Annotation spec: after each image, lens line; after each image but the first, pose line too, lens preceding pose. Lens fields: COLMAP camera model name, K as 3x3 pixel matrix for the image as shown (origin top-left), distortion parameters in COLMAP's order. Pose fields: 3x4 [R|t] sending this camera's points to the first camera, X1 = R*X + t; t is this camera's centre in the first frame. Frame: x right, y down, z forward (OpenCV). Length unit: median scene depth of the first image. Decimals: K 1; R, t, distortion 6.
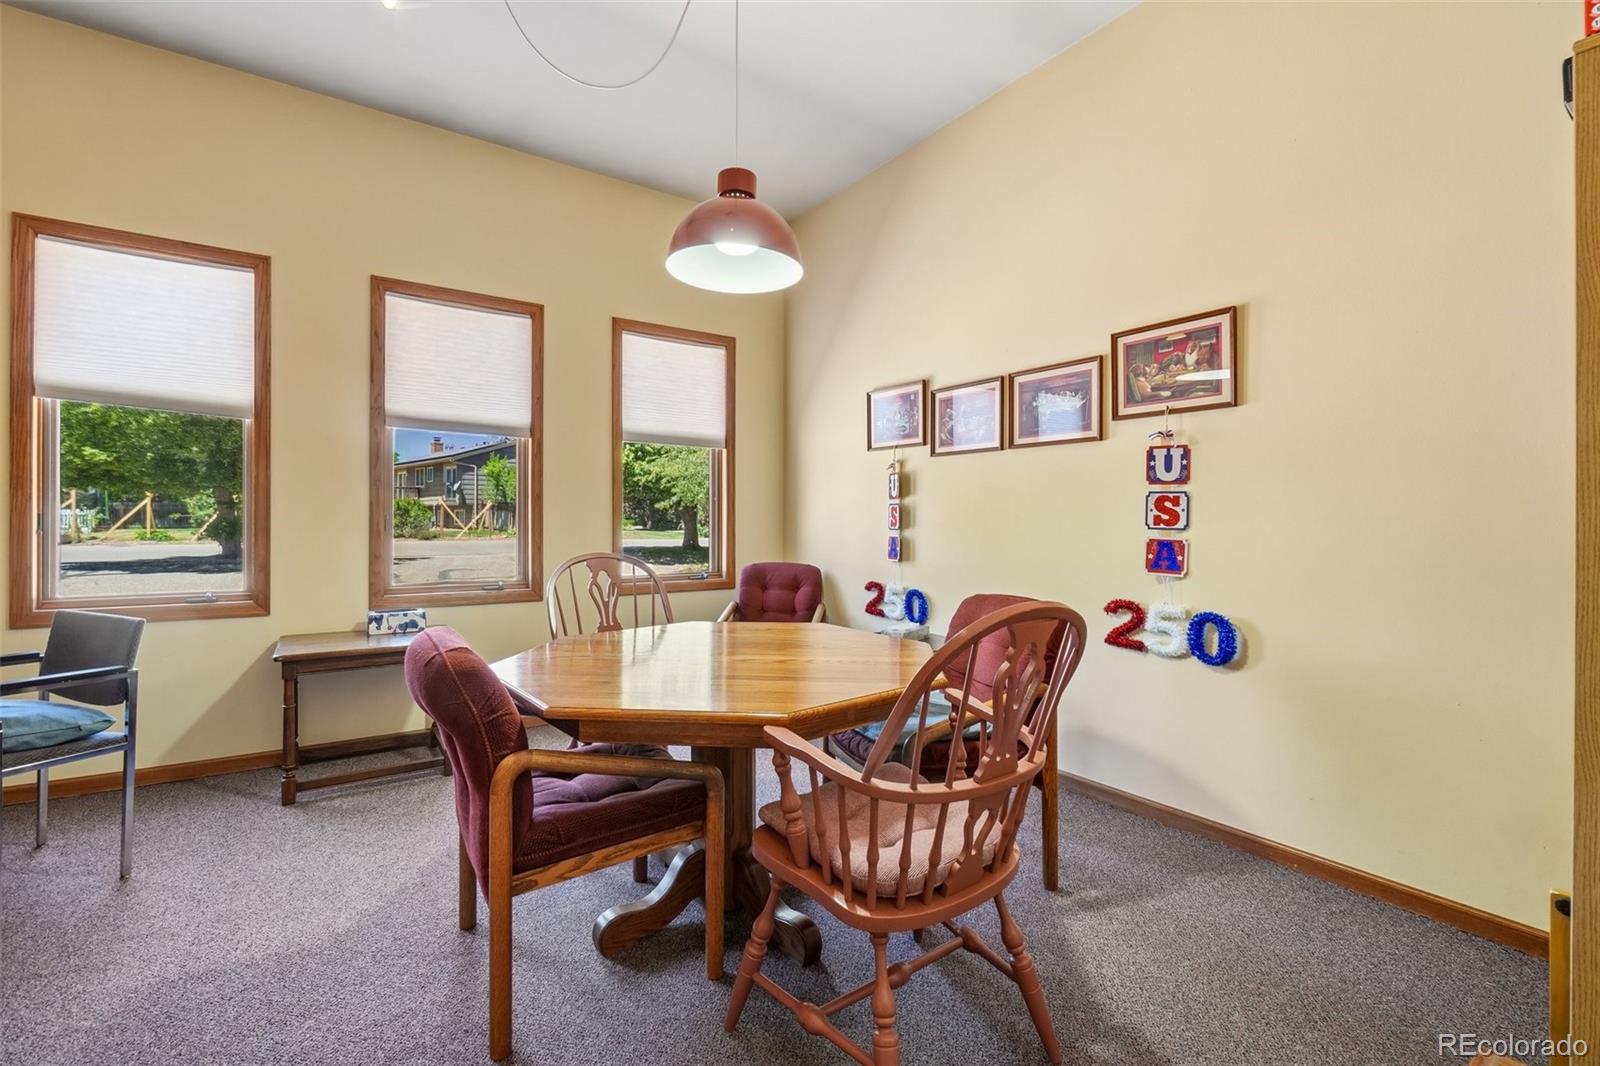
lens RADIAL K [[707.6, 0, 806.3], [0, 707.6, 529.7], [0, 0, 1]] dist [-0.004840, -0.002178]
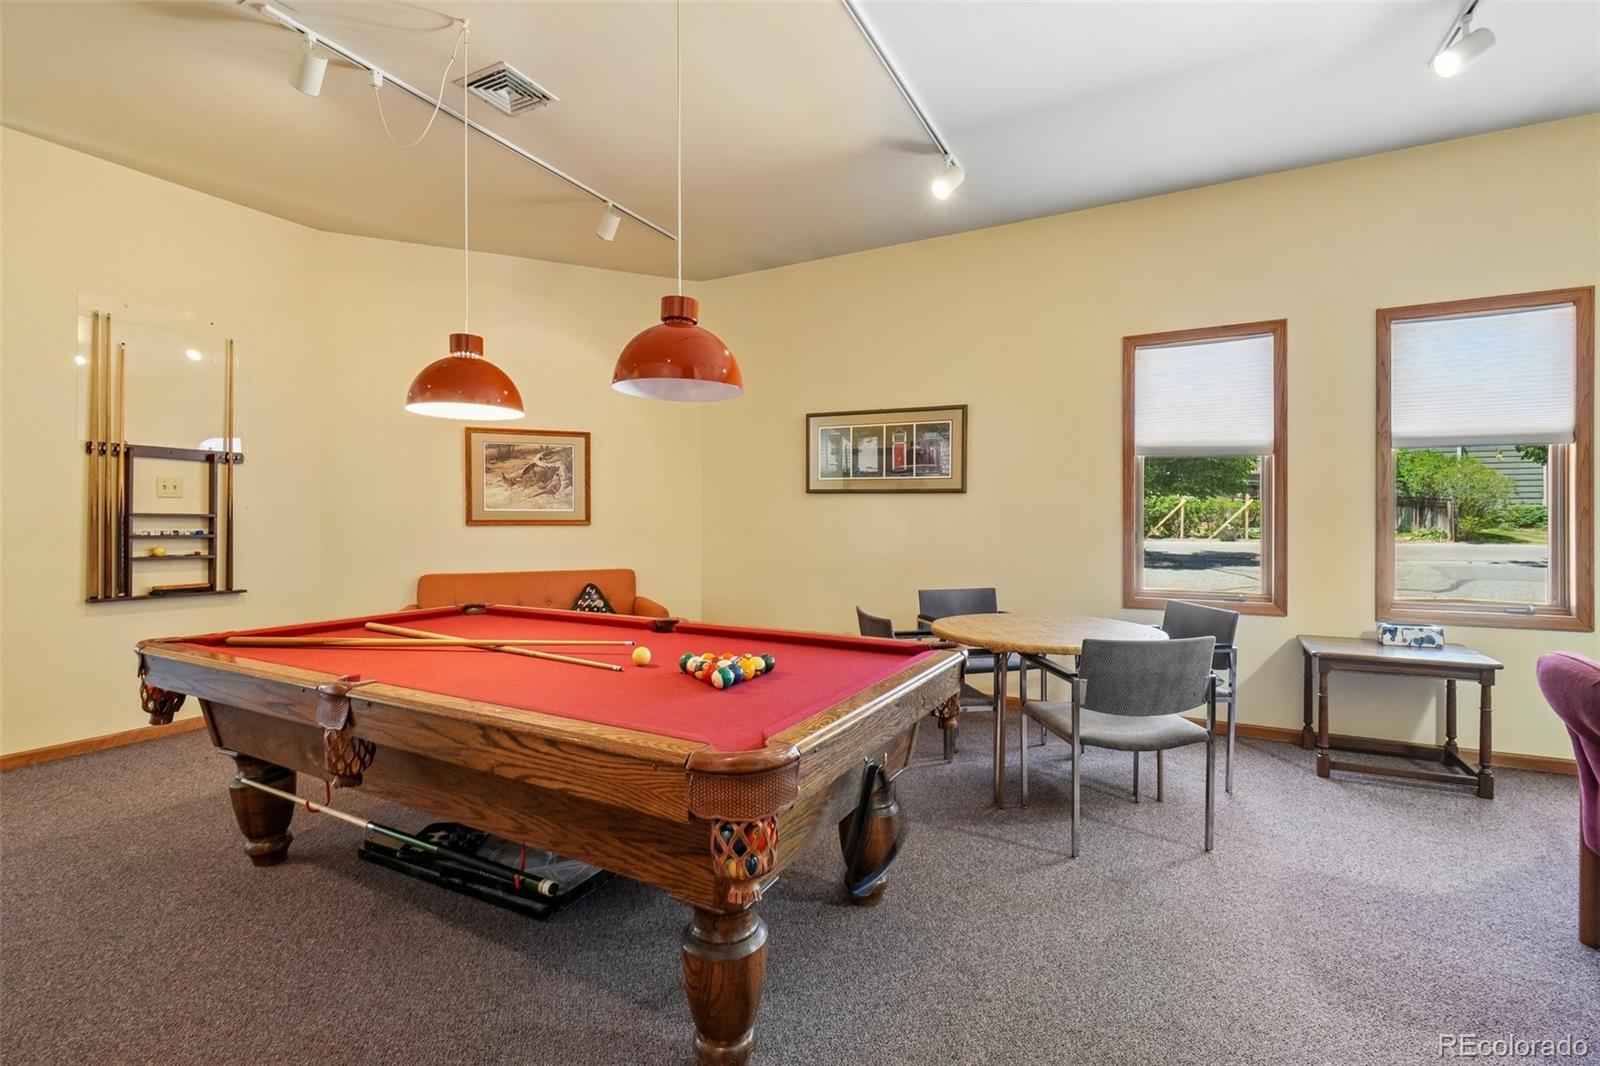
lens RADIAL K [[707.6, 0, 810.7], [0, 707.6, 529.6], [0, 0, 1]] dist [-0.004840, -0.002178]
pose [[0.441482, -0.000655, -0.897270, -0.039619], [-0.003858, 0.999989, -0.002629, -0.022466], [0.897262, 0.004622, 0.441474, -0.286572]]
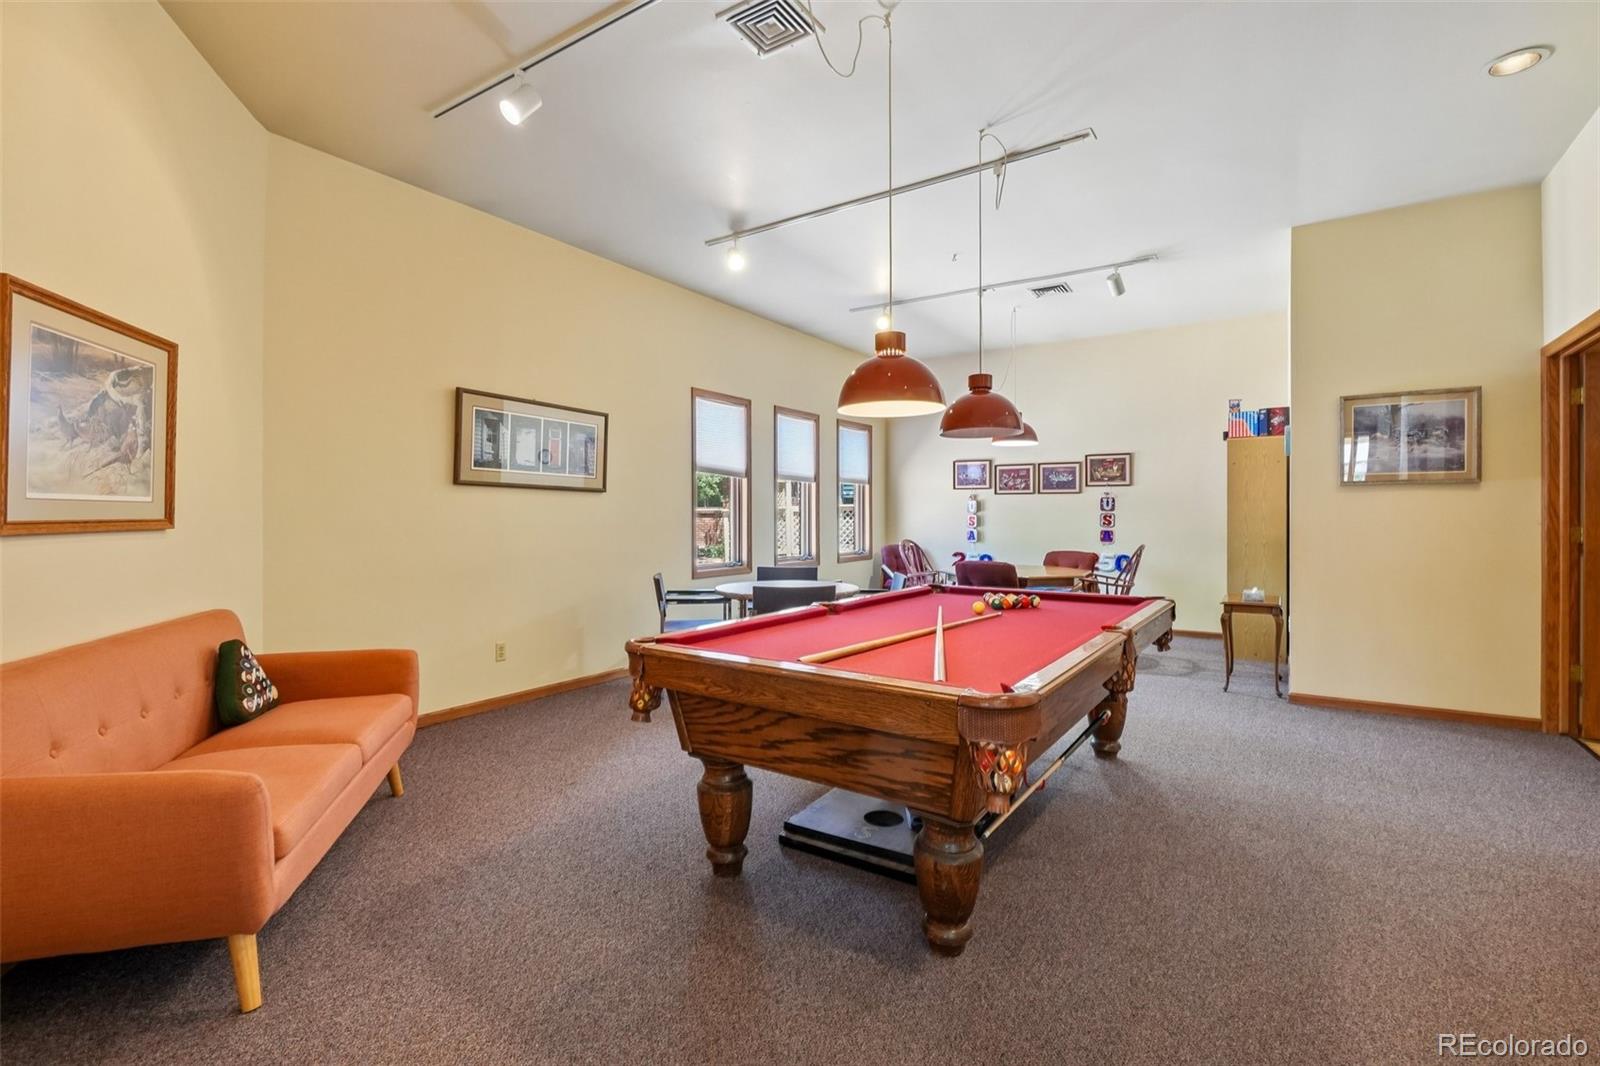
lens RADIAL K [[707.6, 0, 806.7], [0, 707.6, 516.8], [0, 0, 1]] dist [-0.004840, -0.002178]
pose [[0.941362, -0.011172, 0.337214, -1.206798], [0.012627, 0.999918, -0.002120, -0.037517], [-0.337163, 0.006254, 0.941426, -0.966611]]
